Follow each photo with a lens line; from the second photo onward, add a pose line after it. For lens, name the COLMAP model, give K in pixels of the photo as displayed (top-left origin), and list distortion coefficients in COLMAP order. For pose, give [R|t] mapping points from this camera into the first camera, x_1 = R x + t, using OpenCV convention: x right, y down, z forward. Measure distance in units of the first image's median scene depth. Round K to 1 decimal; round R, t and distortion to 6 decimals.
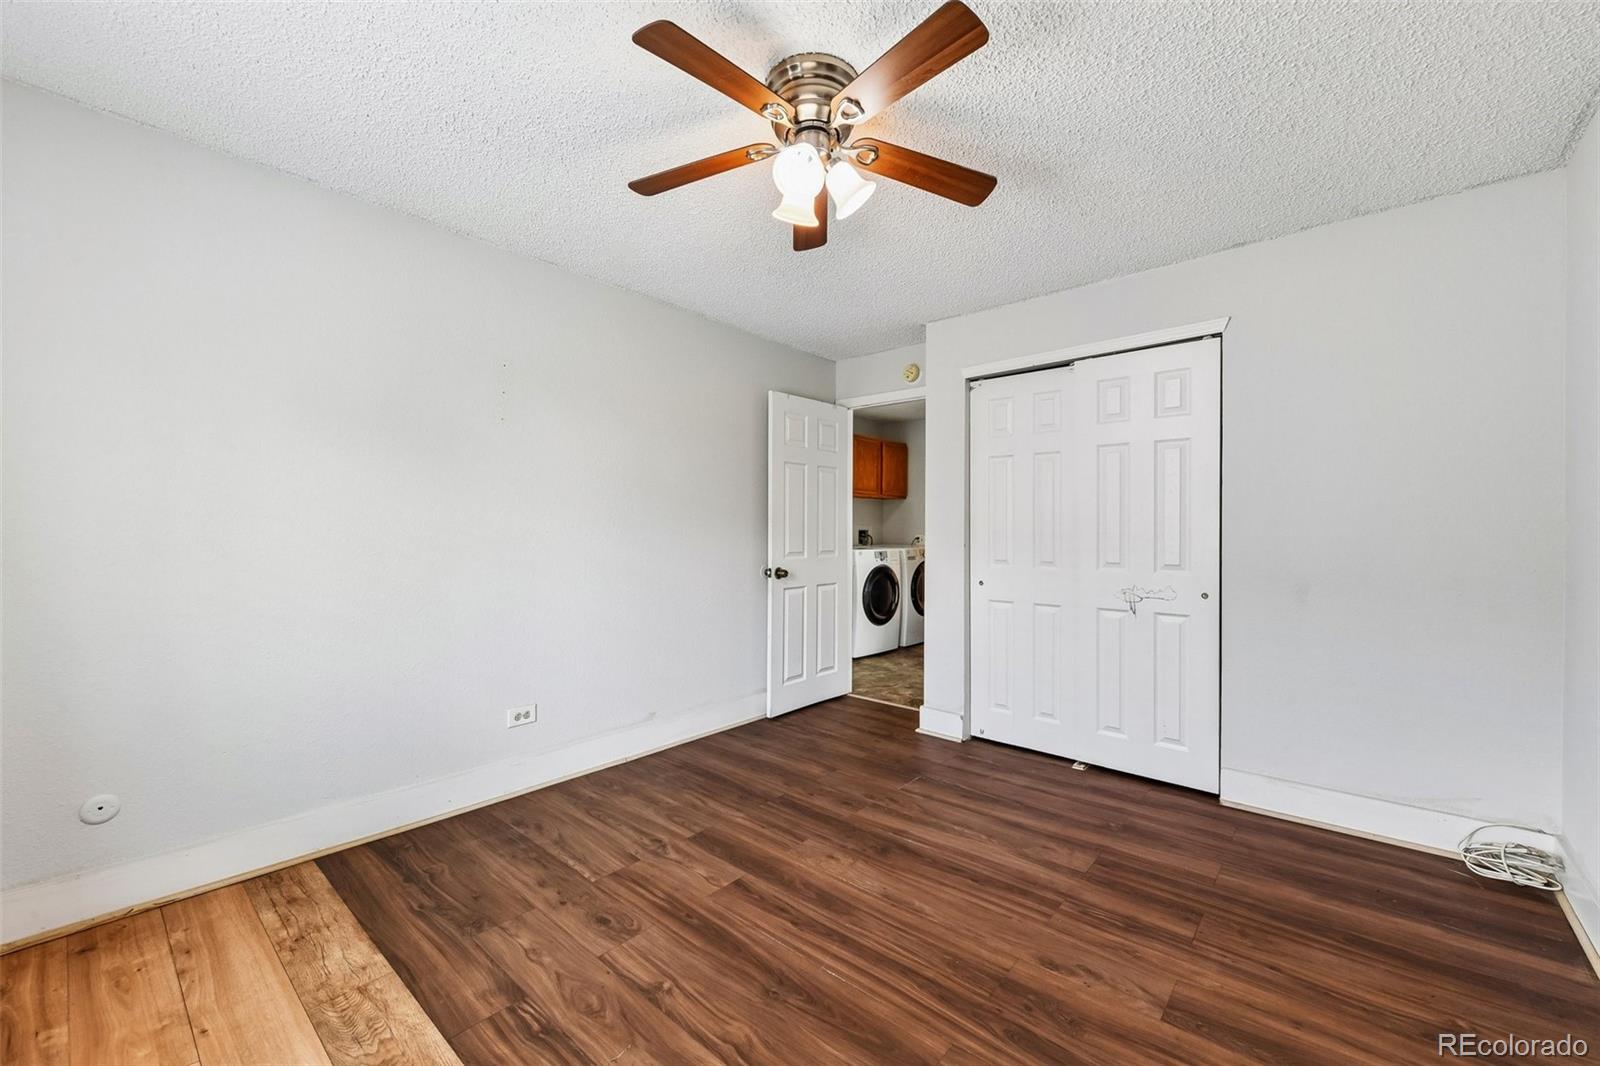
lens RADIAL K [[637.7, 0, 800.9], [0, 637.7, 533.9], [0, 0, 1]] dist [0.013049, -0.007731]
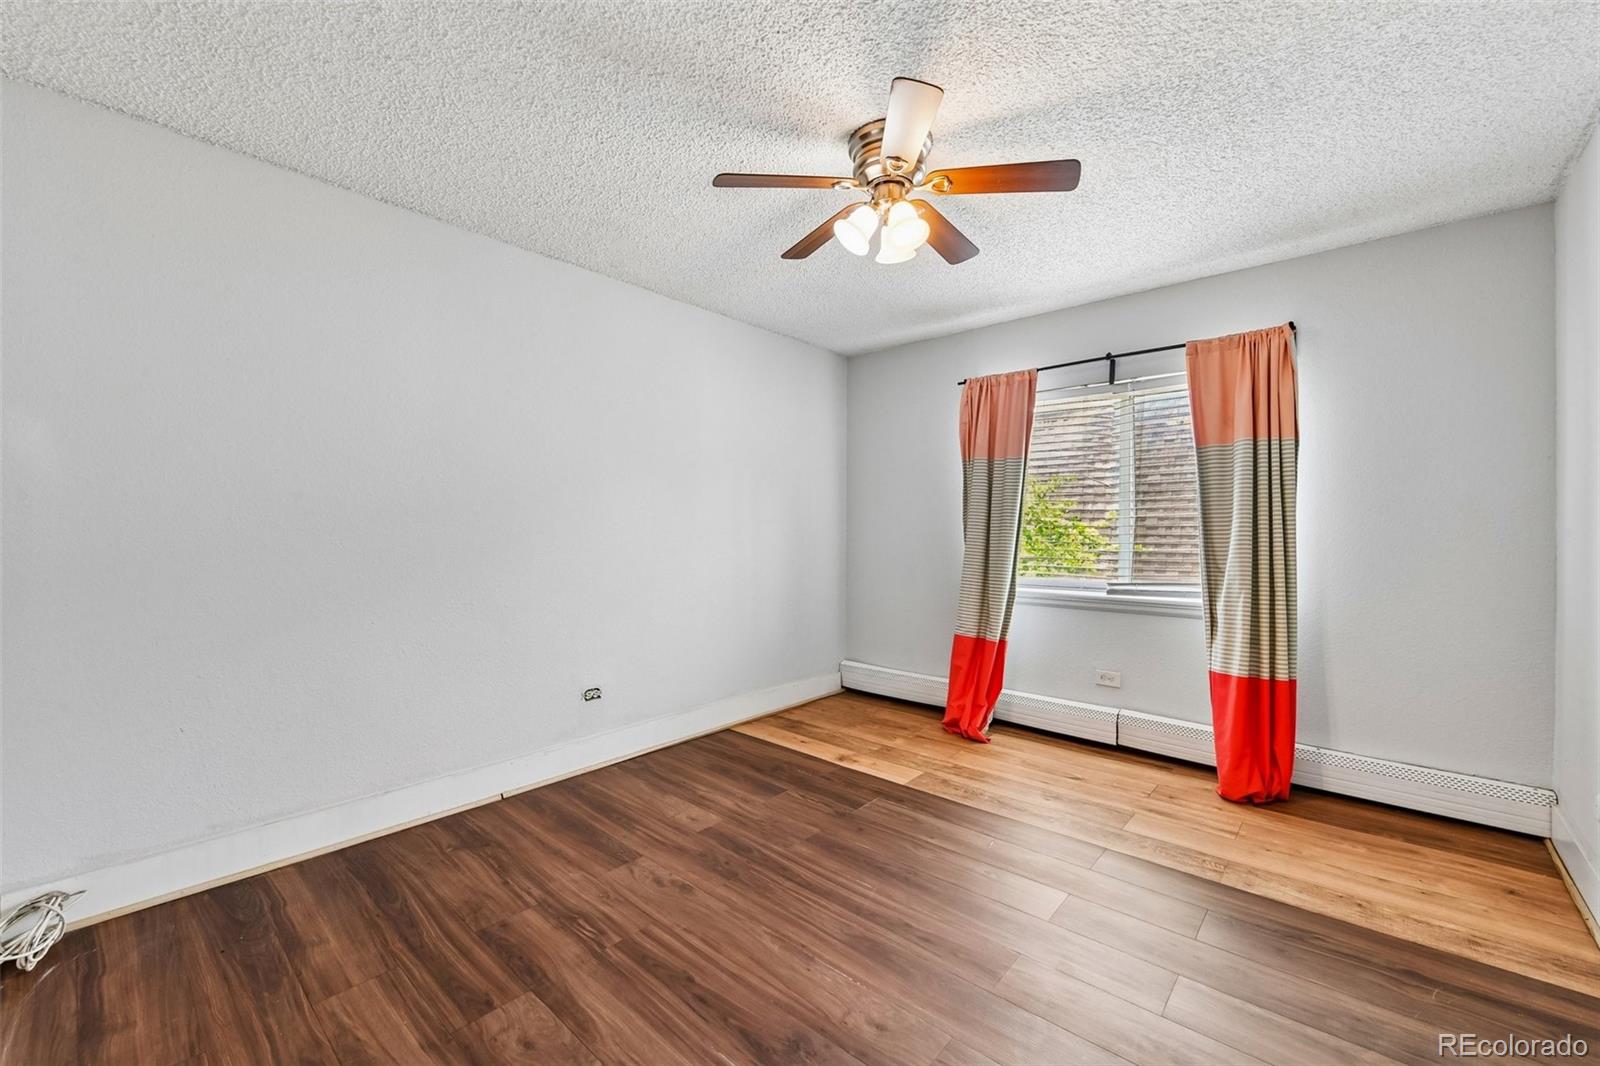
lens RADIAL K [[637.7, 0, 805.3], [0, 637.7, 522.9], [0, 0, 1]] dist [0.013049, -0.007731]
pose [[-0.999983, -0.004687, 0.003545, 0.149459], [-0.004698, 0.999984, -0.003281, -0.007226], [-0.003529, -0.003297, -0.999988, 2.002943]]
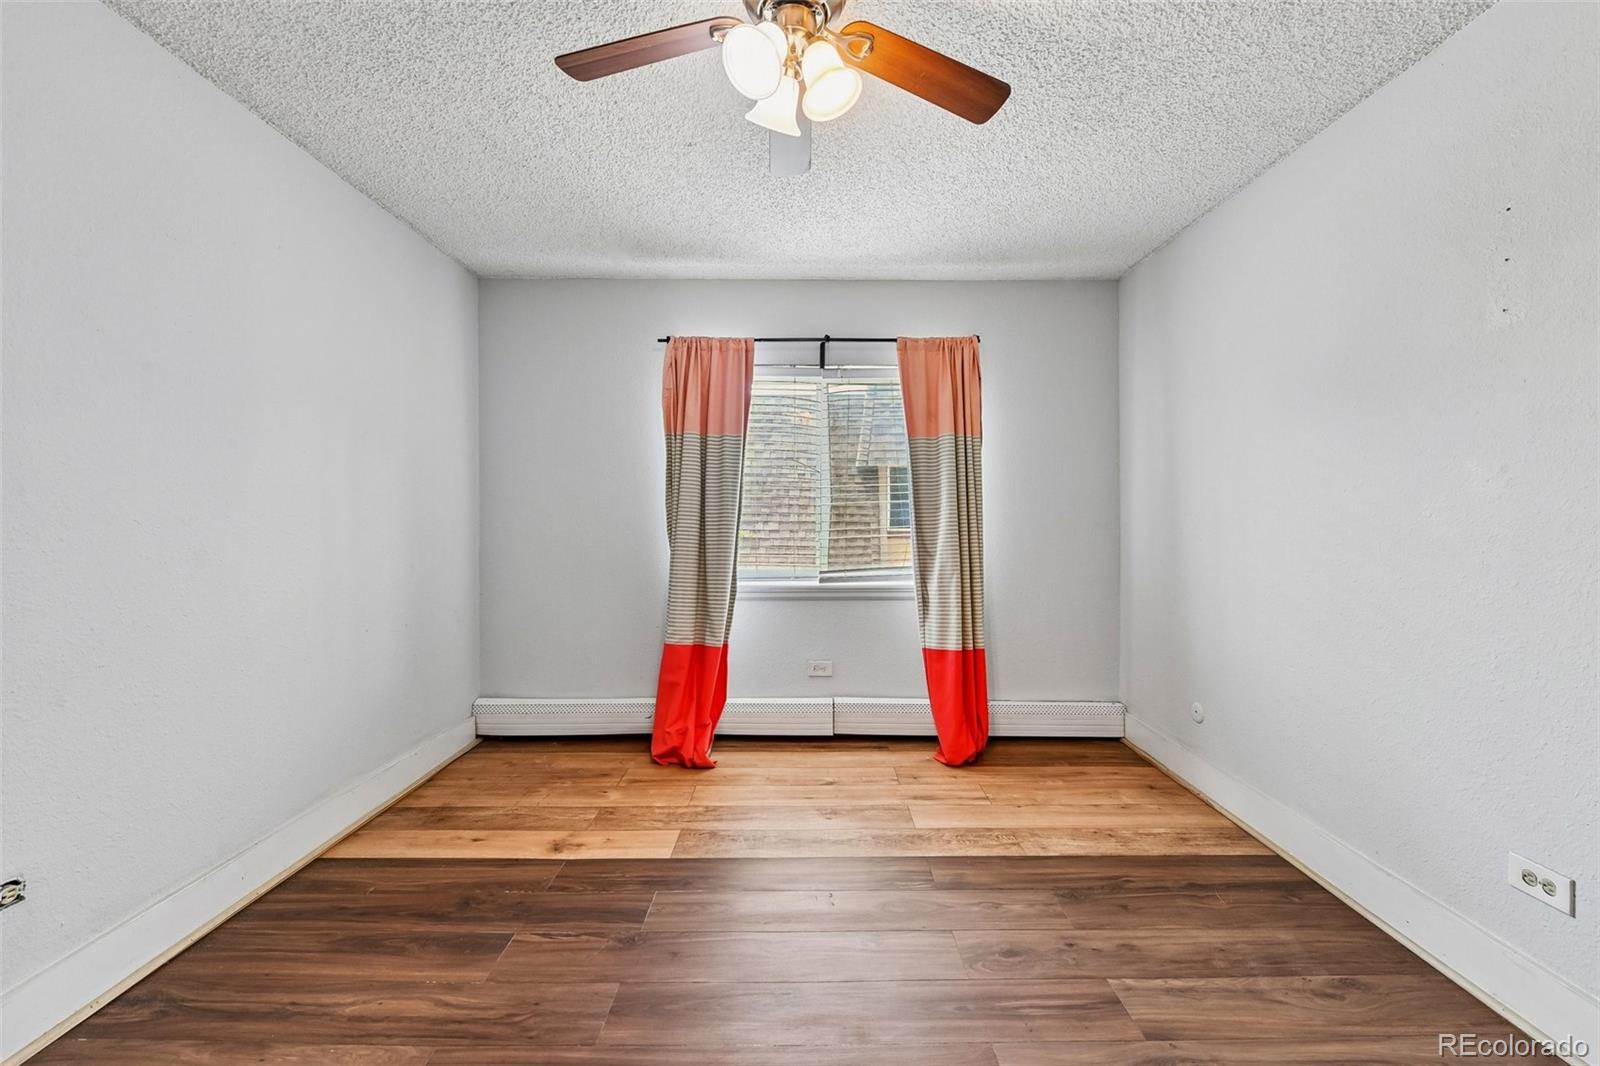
lens RADIAL K [[637.7, 0, 808.3], [0, 637.7, 517.0], [0, 0, 1]] dist [0.013049, -0.007731]
pose [[-0.748495, -0.002737, -0.663135, 0.493859], [-0.005971, 0.999979, 0.002613, -0.001244], [0.663114, 0.005916, -0.748495, 1.486841]]
